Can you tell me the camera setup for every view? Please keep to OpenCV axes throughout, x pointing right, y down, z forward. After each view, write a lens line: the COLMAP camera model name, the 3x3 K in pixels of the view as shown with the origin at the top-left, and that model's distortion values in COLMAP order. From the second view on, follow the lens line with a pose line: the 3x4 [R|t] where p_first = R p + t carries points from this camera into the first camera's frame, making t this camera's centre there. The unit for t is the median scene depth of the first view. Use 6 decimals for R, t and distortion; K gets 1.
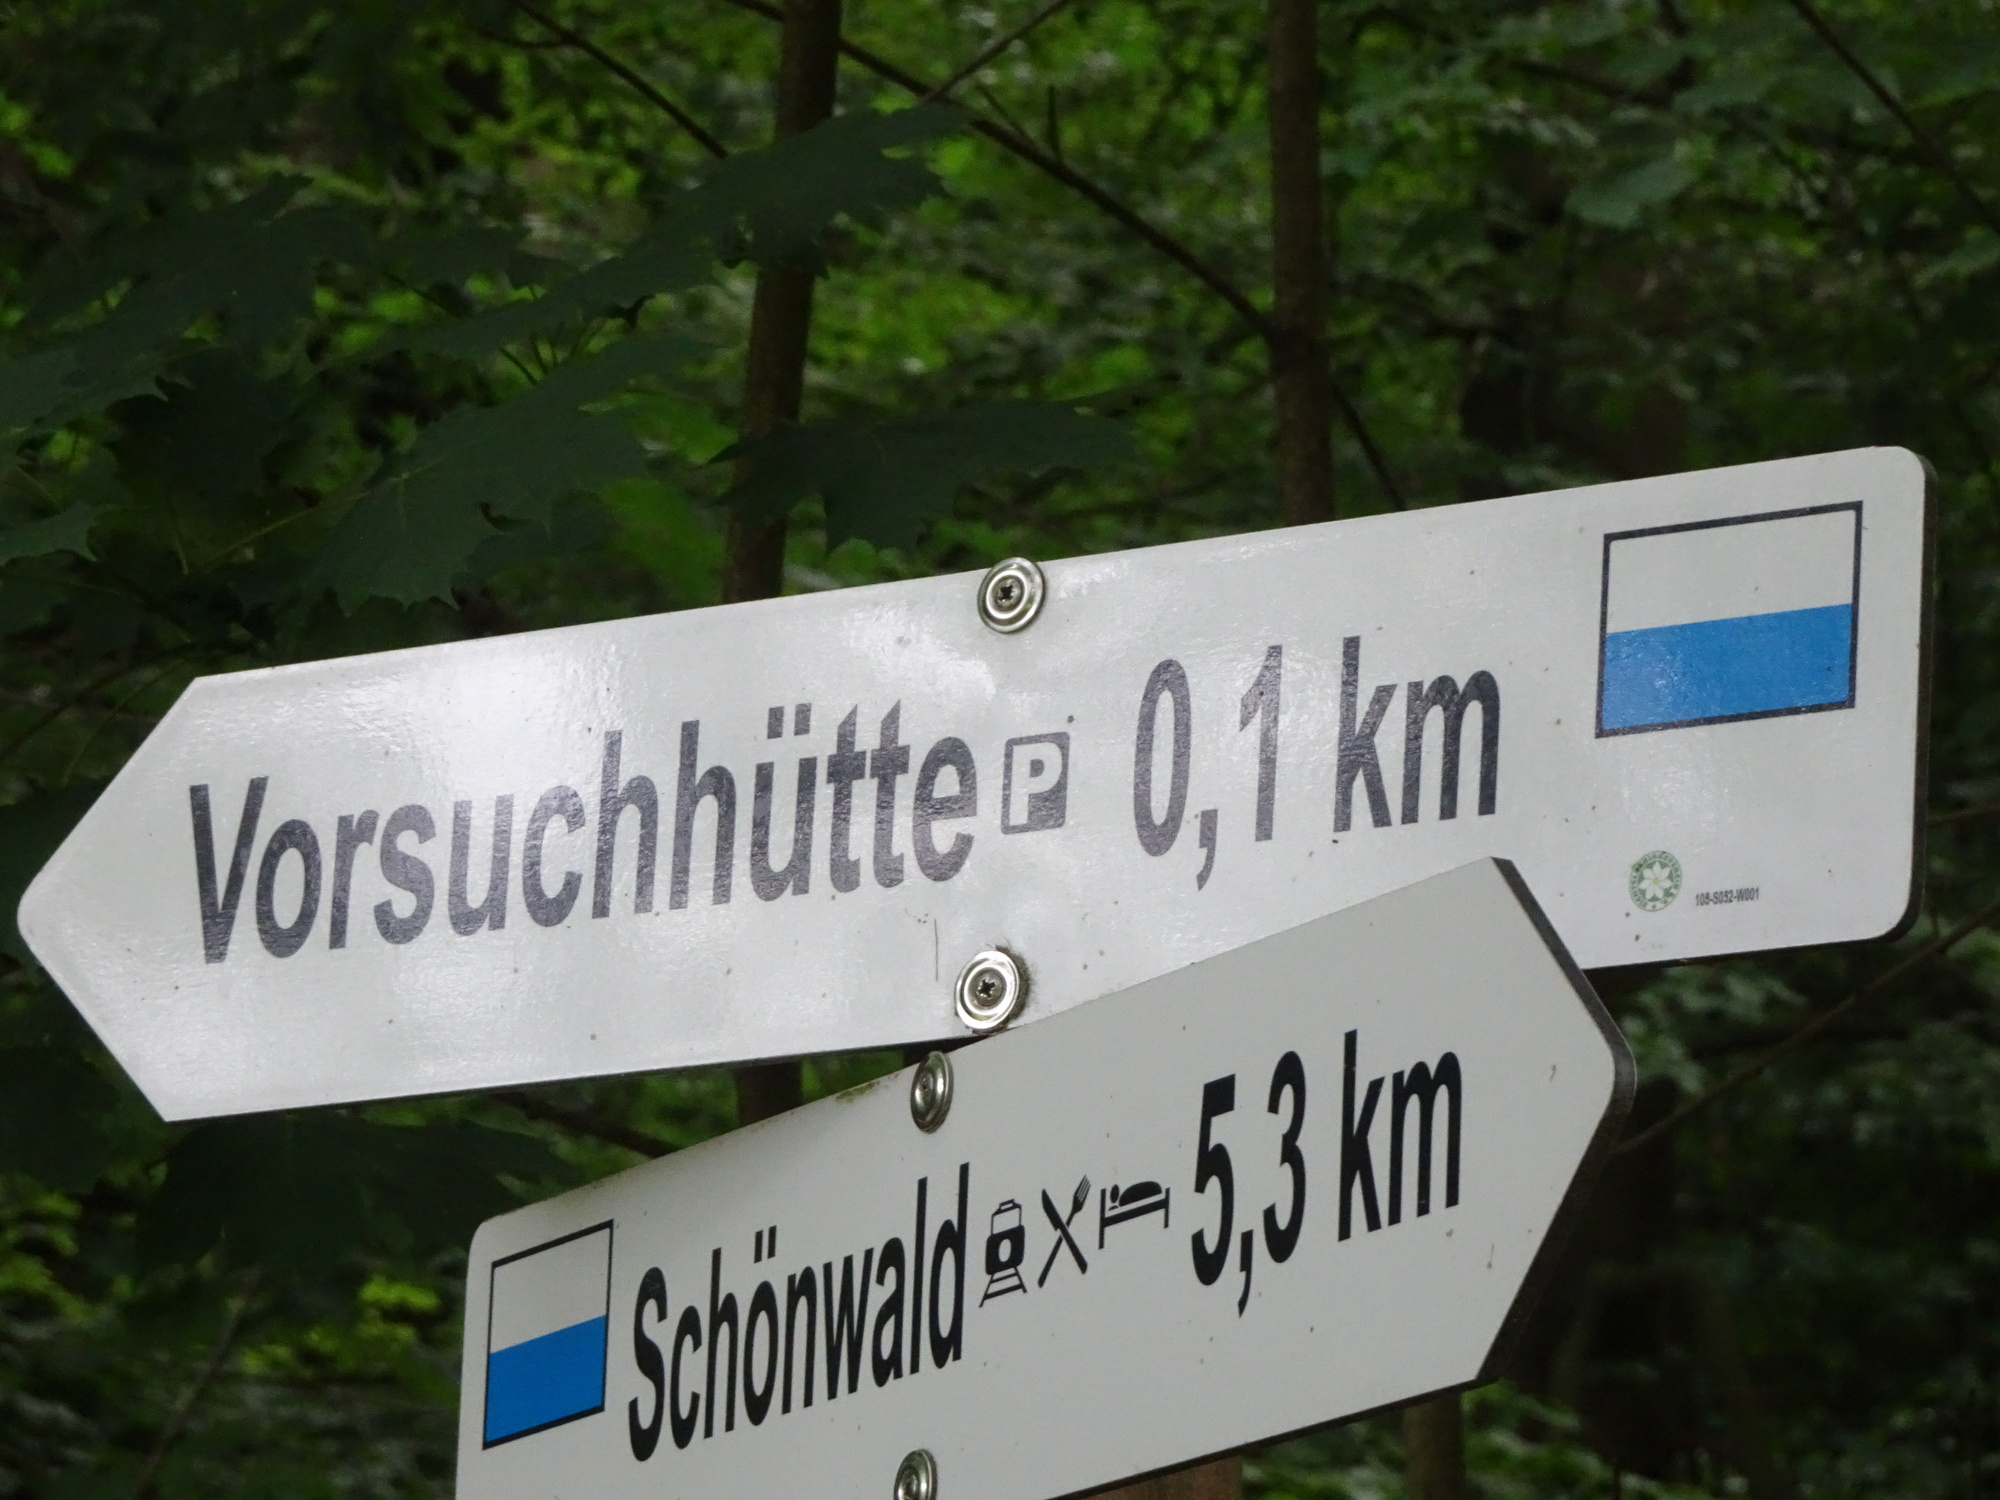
lens RADIAL K [[11216.9, 0, 1000.0], [0, 11216.9, 750.0], [0, 0, 1]] dist [-0.151463, -14.921651]
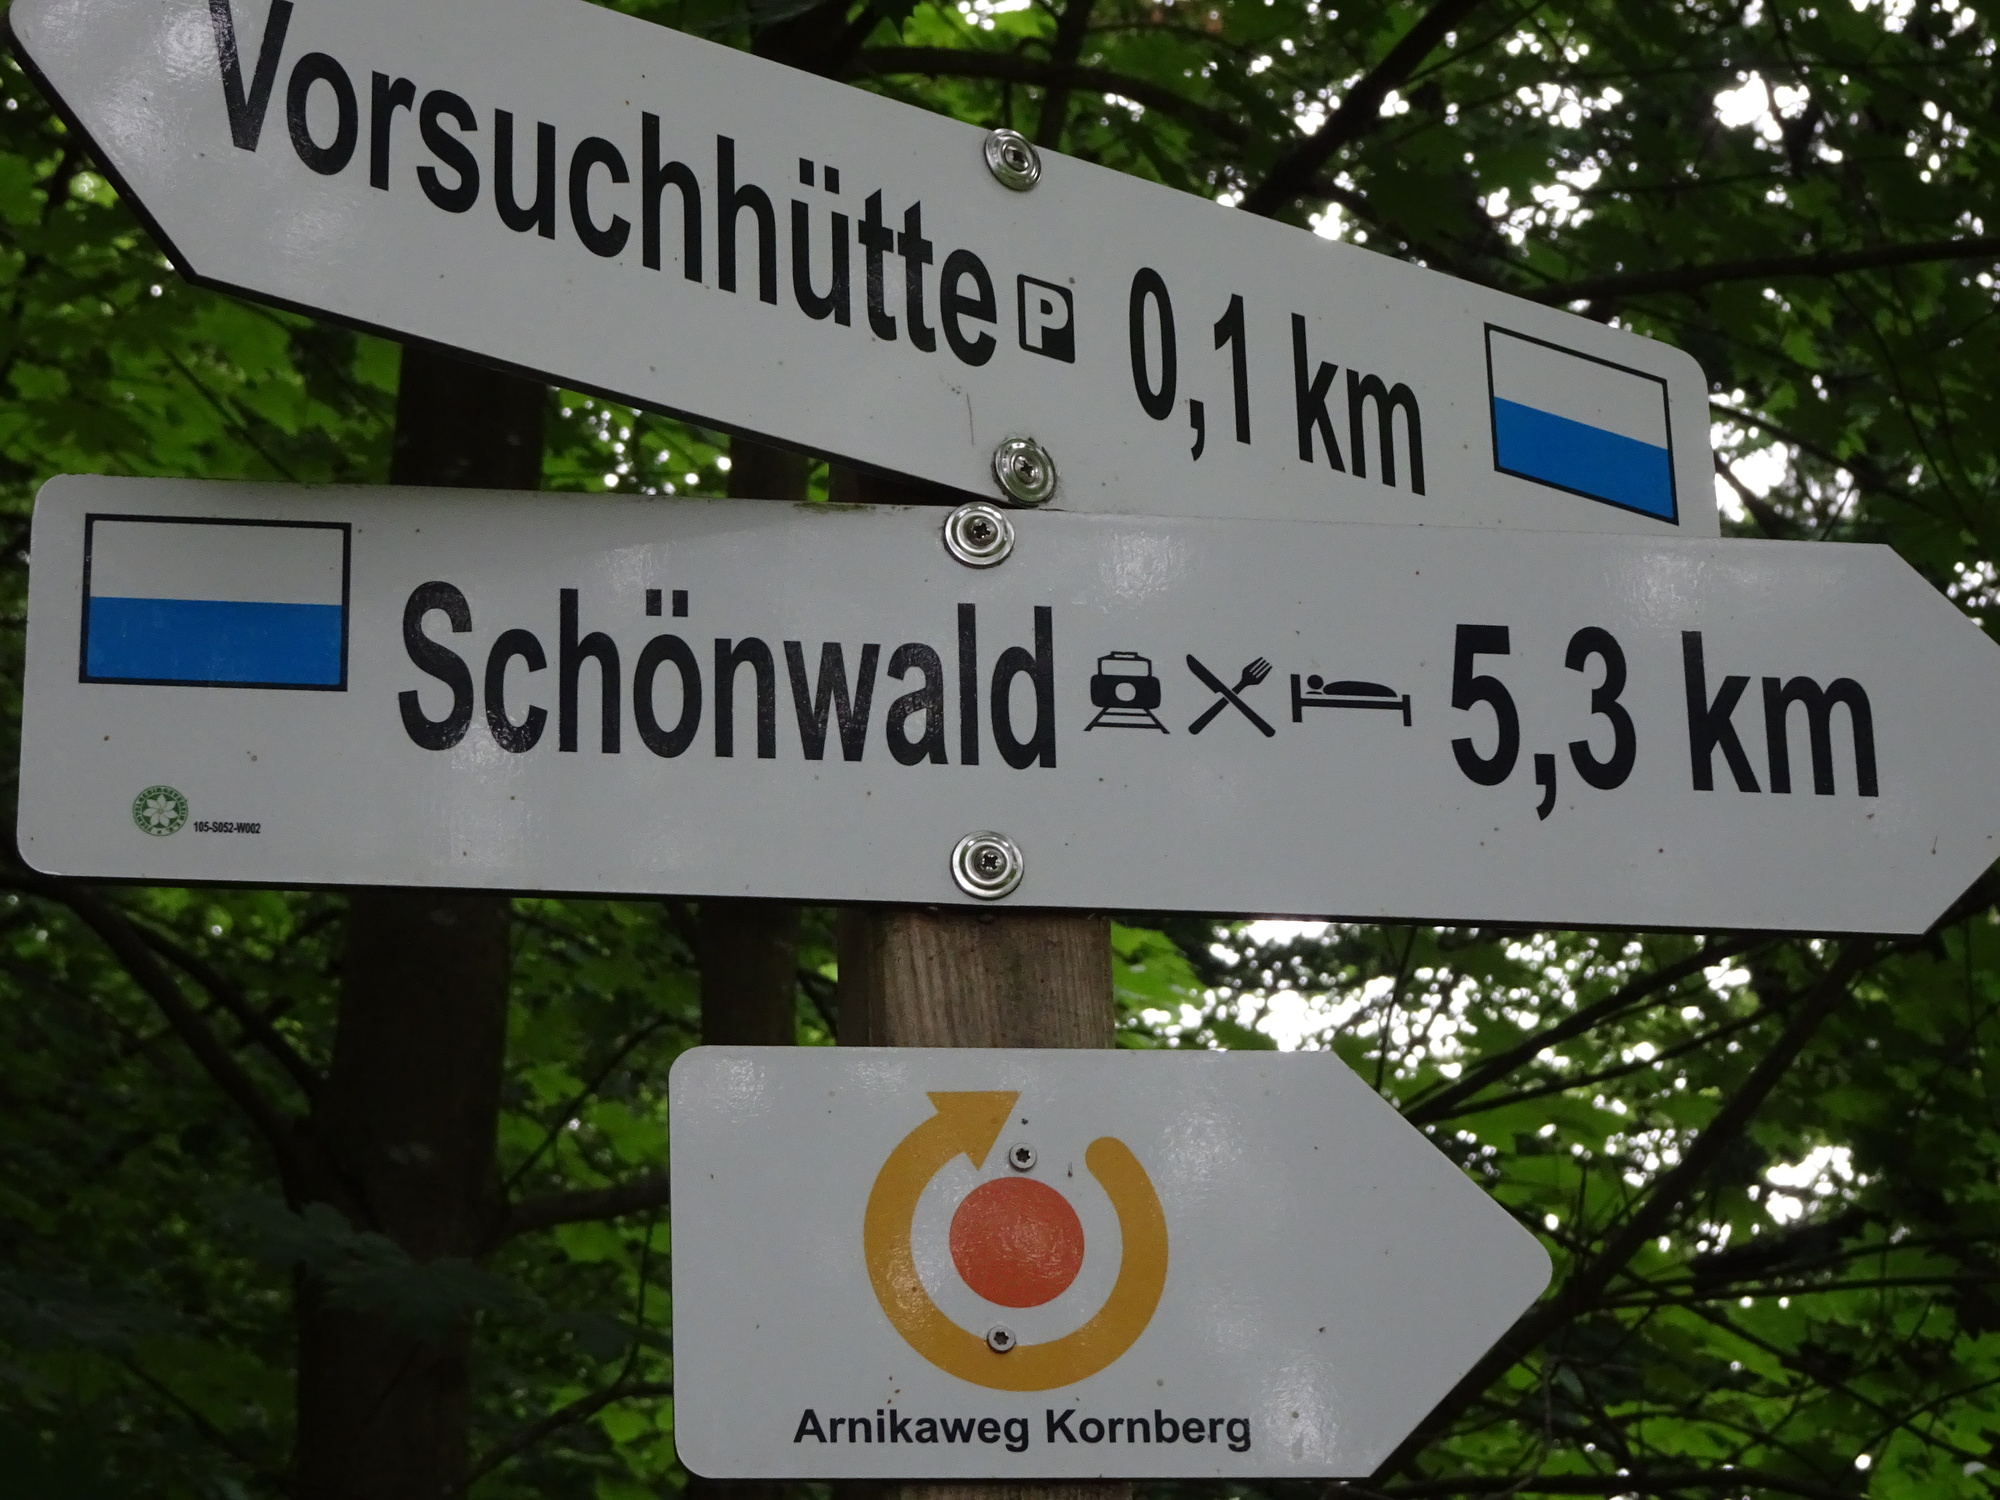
lens RADIAL K [[5966.4, 0, 1000.0], [0, 5966.4, 750.0], [0, 0, 1]] dist [-0.123268, -1.679144]
pose [[0.342066, 0.324169, 0.881989, -0.528915], [-0.188558, 0.943199, -0.273537, 0.214978], [-0.920563, -0.072738, 0.383761, 0.761210]]
